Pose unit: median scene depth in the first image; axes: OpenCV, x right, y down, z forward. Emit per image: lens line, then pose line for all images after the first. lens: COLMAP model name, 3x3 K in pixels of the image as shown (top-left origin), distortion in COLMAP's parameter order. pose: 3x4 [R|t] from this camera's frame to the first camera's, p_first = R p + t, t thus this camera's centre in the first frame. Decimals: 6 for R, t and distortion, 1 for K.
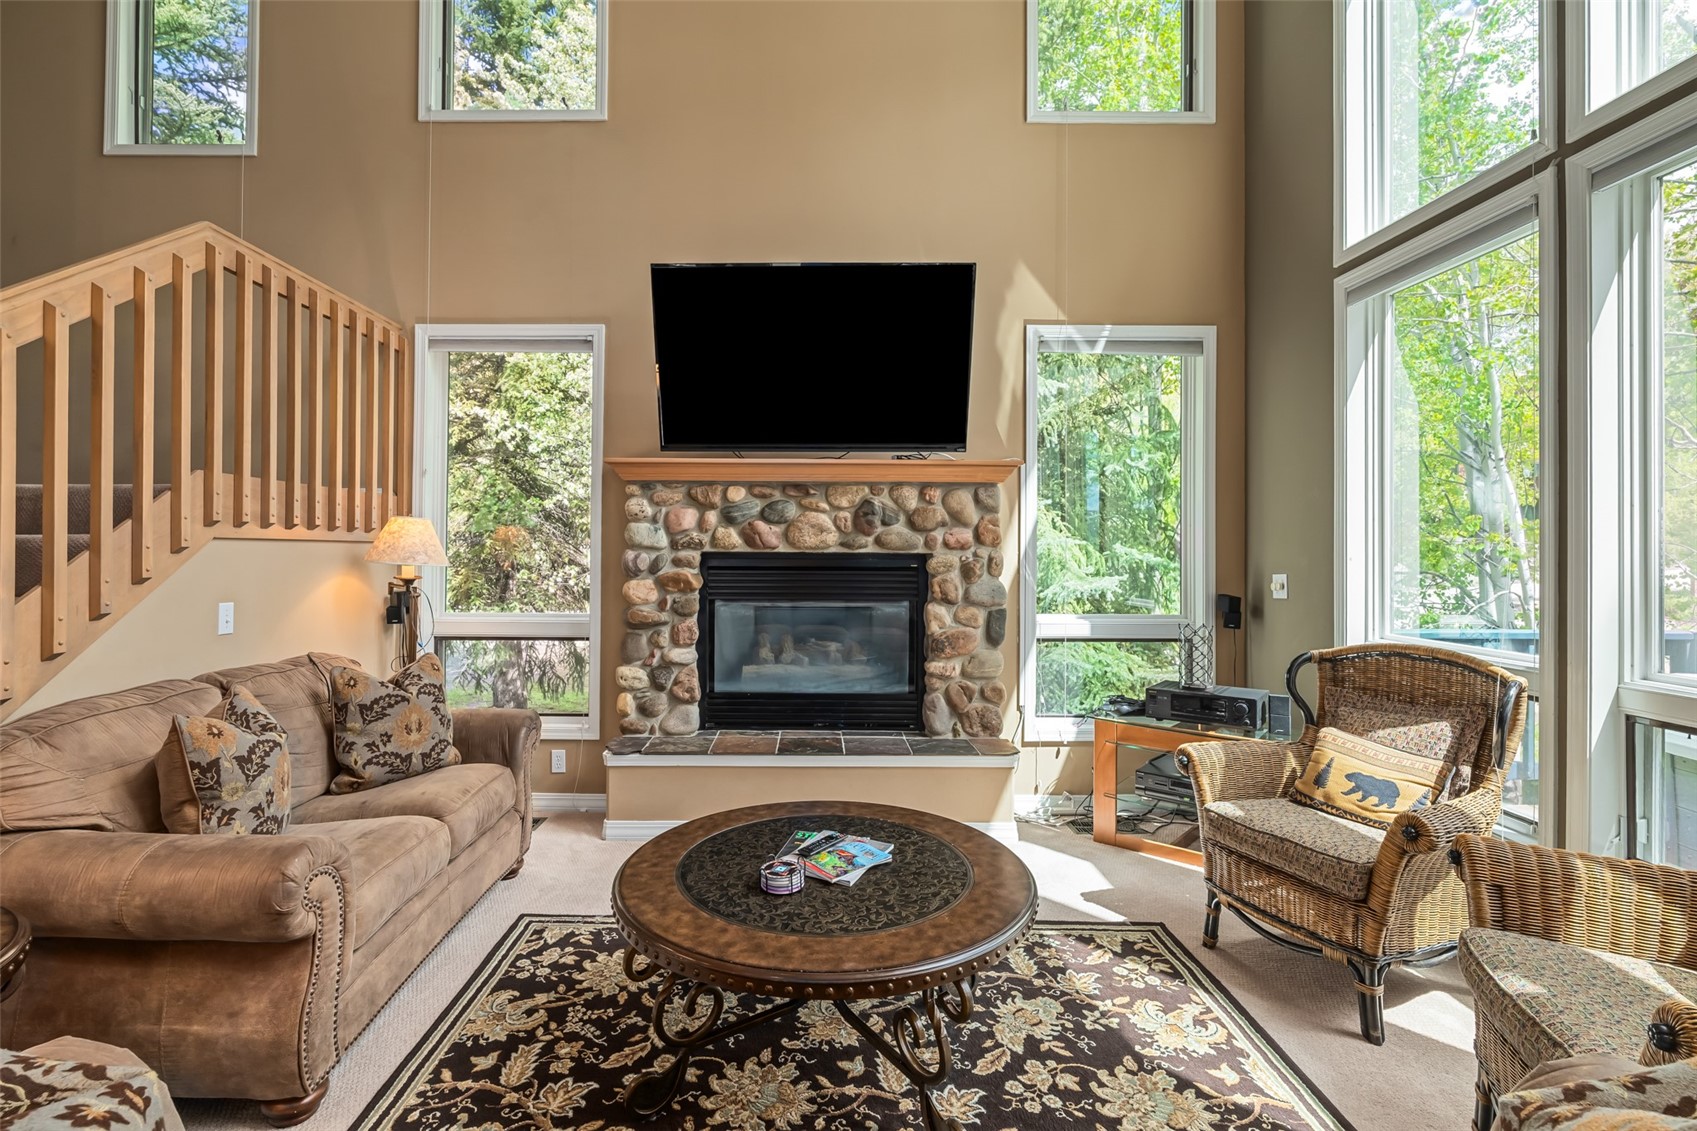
lens RADIAL K [[776.0, 0, 811.1], [0, 776.0, 545.5], [0, 0, 1]] dist [-0.005225, -0.000704]
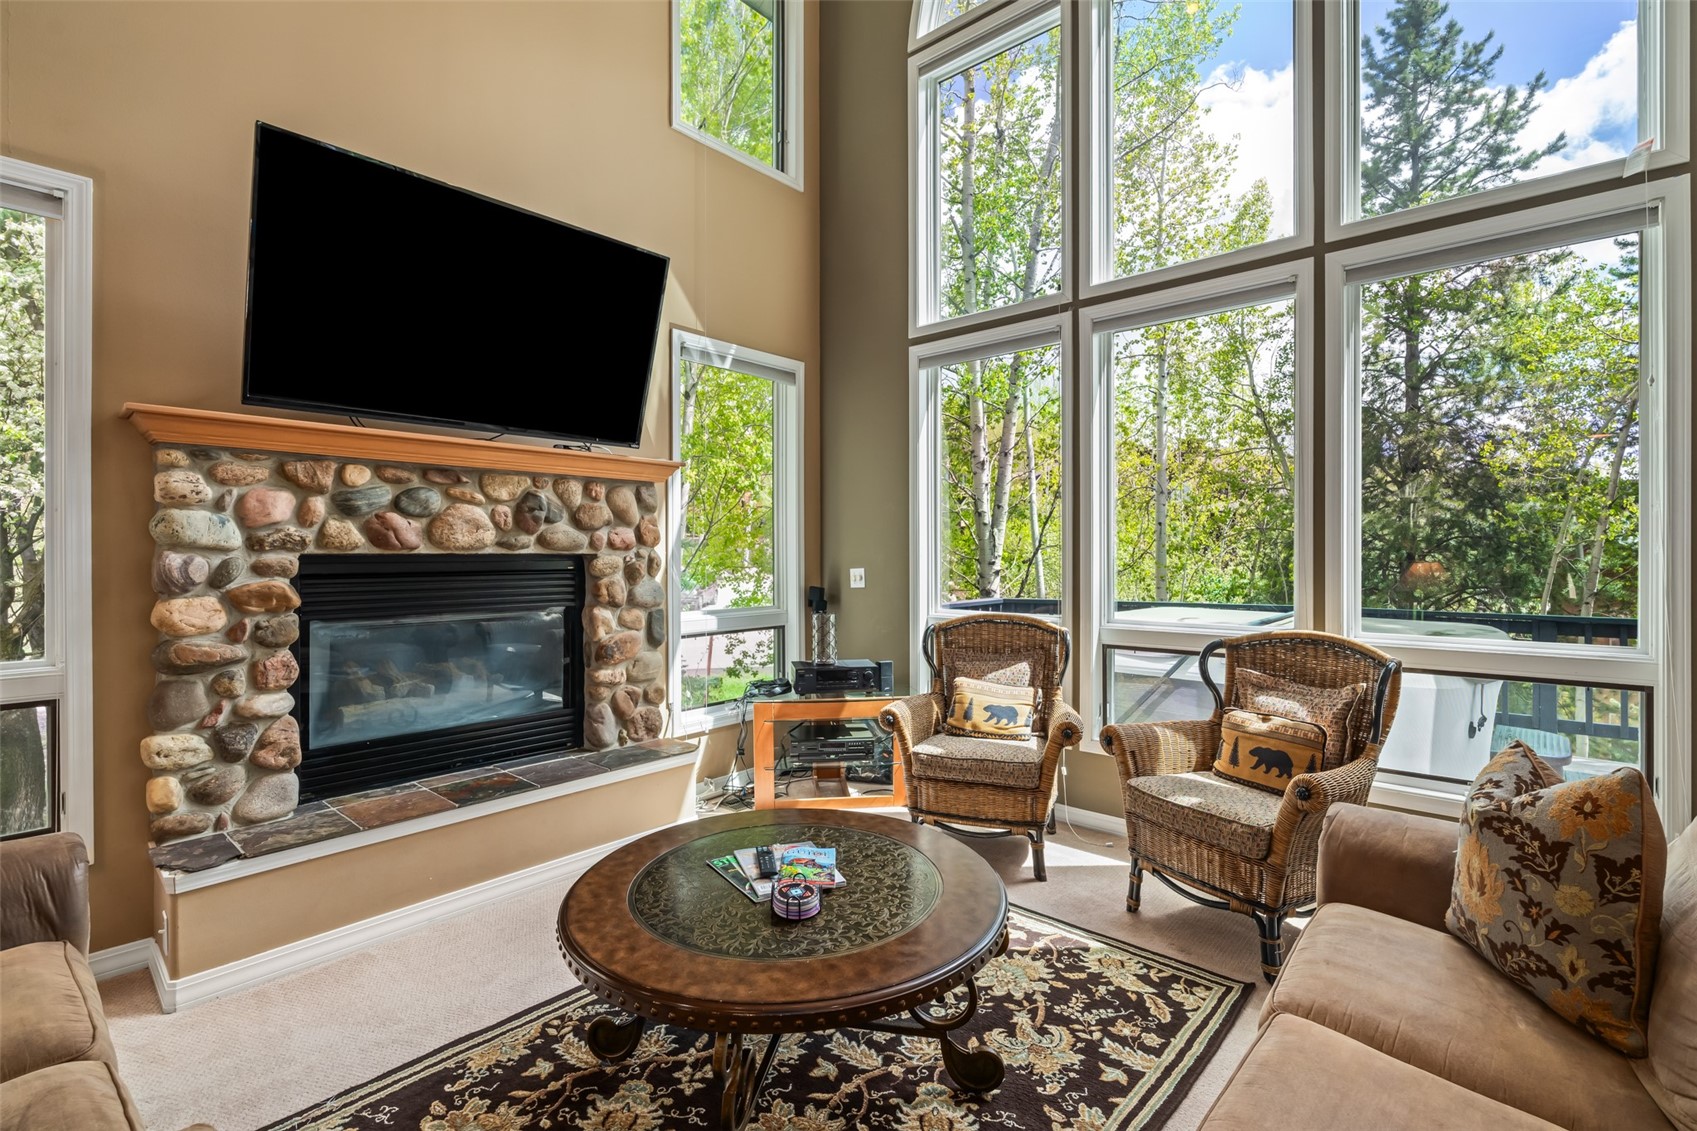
lens RADIAL K [[776.0, 0, 862.4], [0, 776.0, 555.7], [0, 0, 1]] dist [-0.005225, -0.000704]
pose [[0.658143, -0.007797, 0.752853, -0.336518], [-0.000086, 0.999946, 0.010431, 0.002360], [-0.752893, -0.006930, 0.658106, 0.150586]]
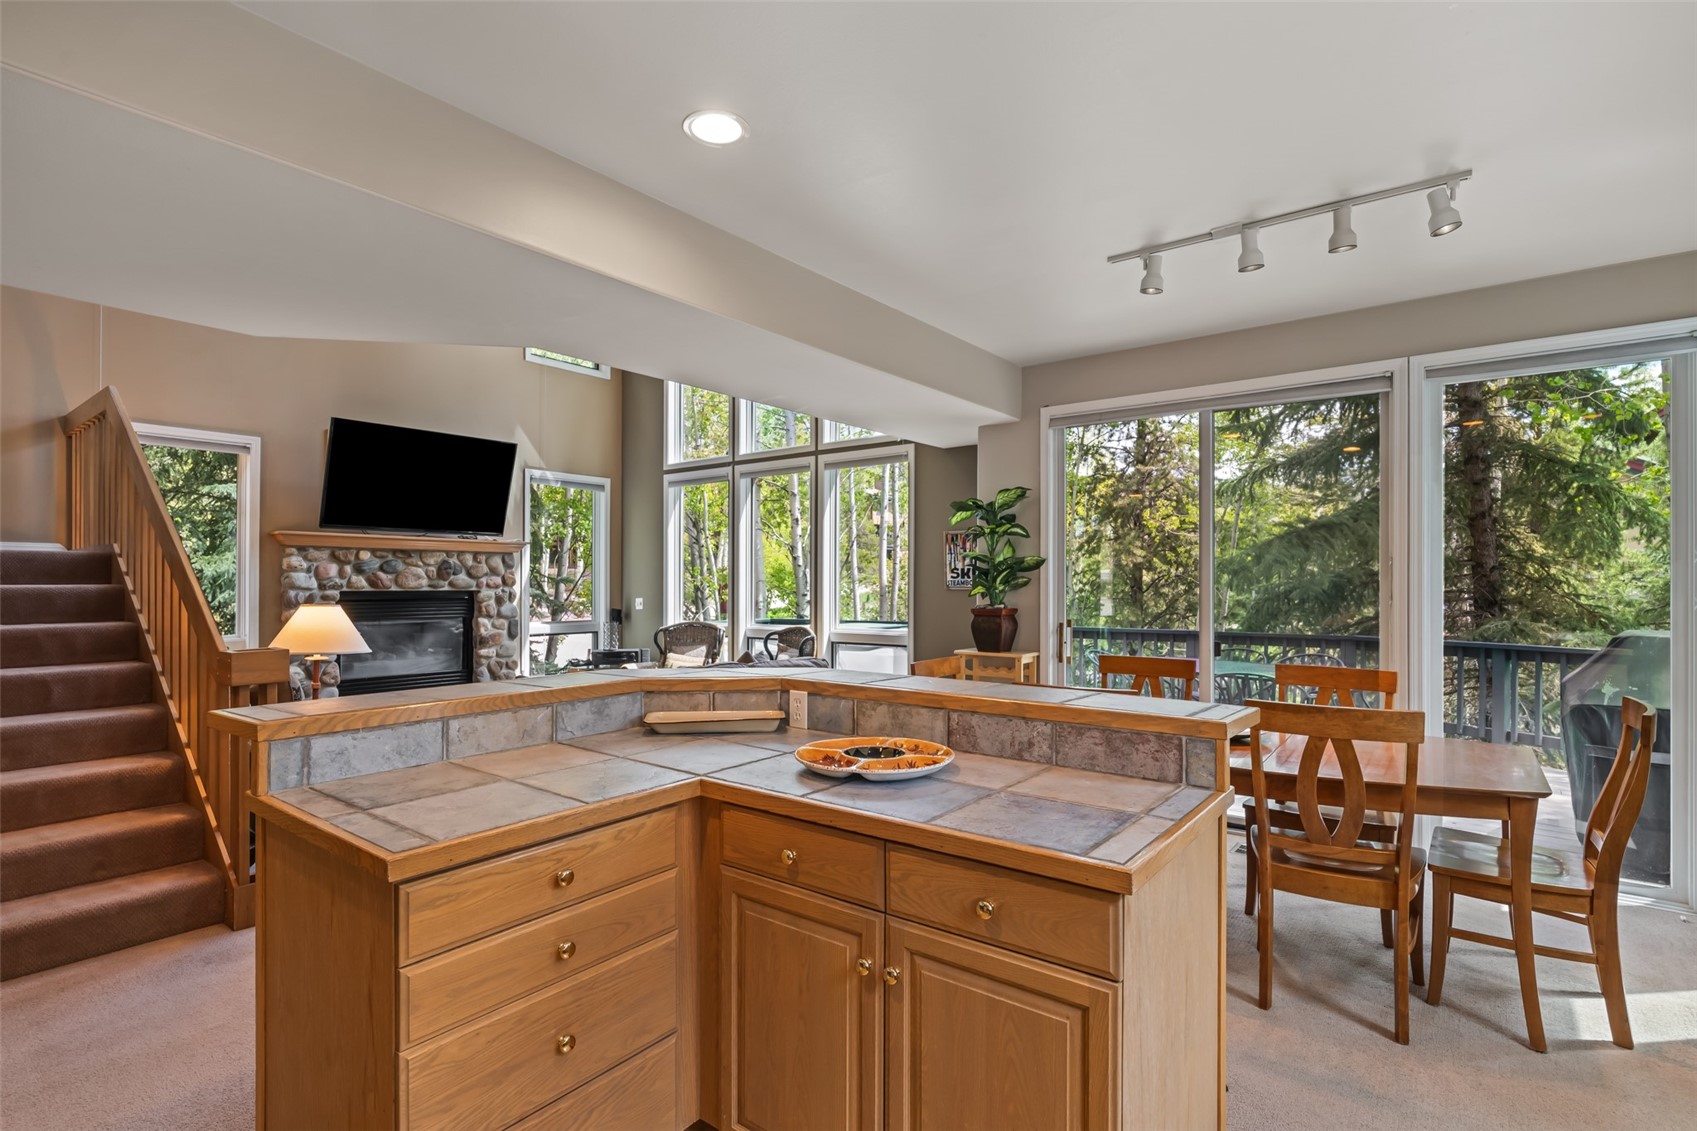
lens RADIAL K [[833.9, 0, 877.5], [0, 833.9, 575.9], [0, 0, 1]] dist [-0.003671, -0.000504]
pose [[0.600918, 0.003486, 0.799303, -0.853427], [-0.002914, 0.999993, -0.002170, -0.022432], [-0.799305, -0.001025, 0.600925, -0.927347]]
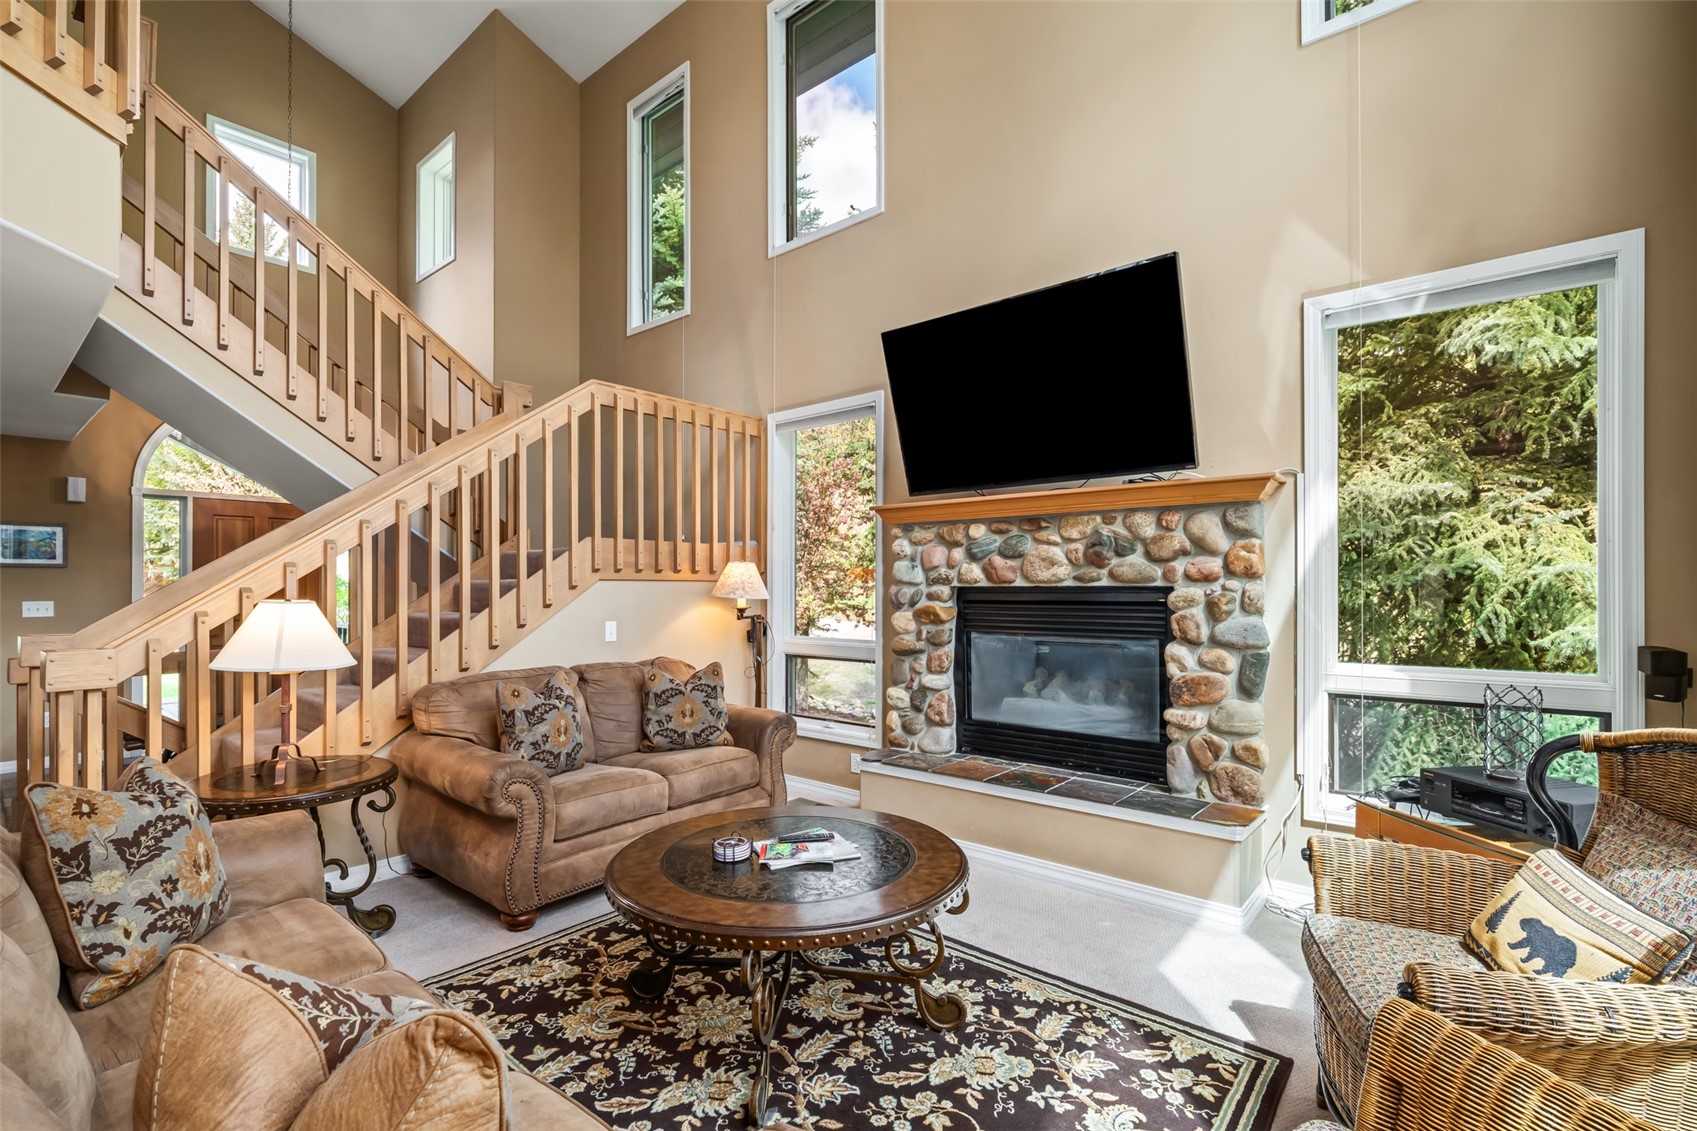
lens RADIAL K [[776.0, 0, 854.5], [0, 776.0, 582.3], [0, 0, 1]] dist [-0.005225, -0.000704]
pose [[0.764357, -0.010691, -0.644705, 0.452158], [0.010430, 0.999937, -0.004216, 0.005315], [0.644709, -0.003502, 0.764420, 0.091812]]
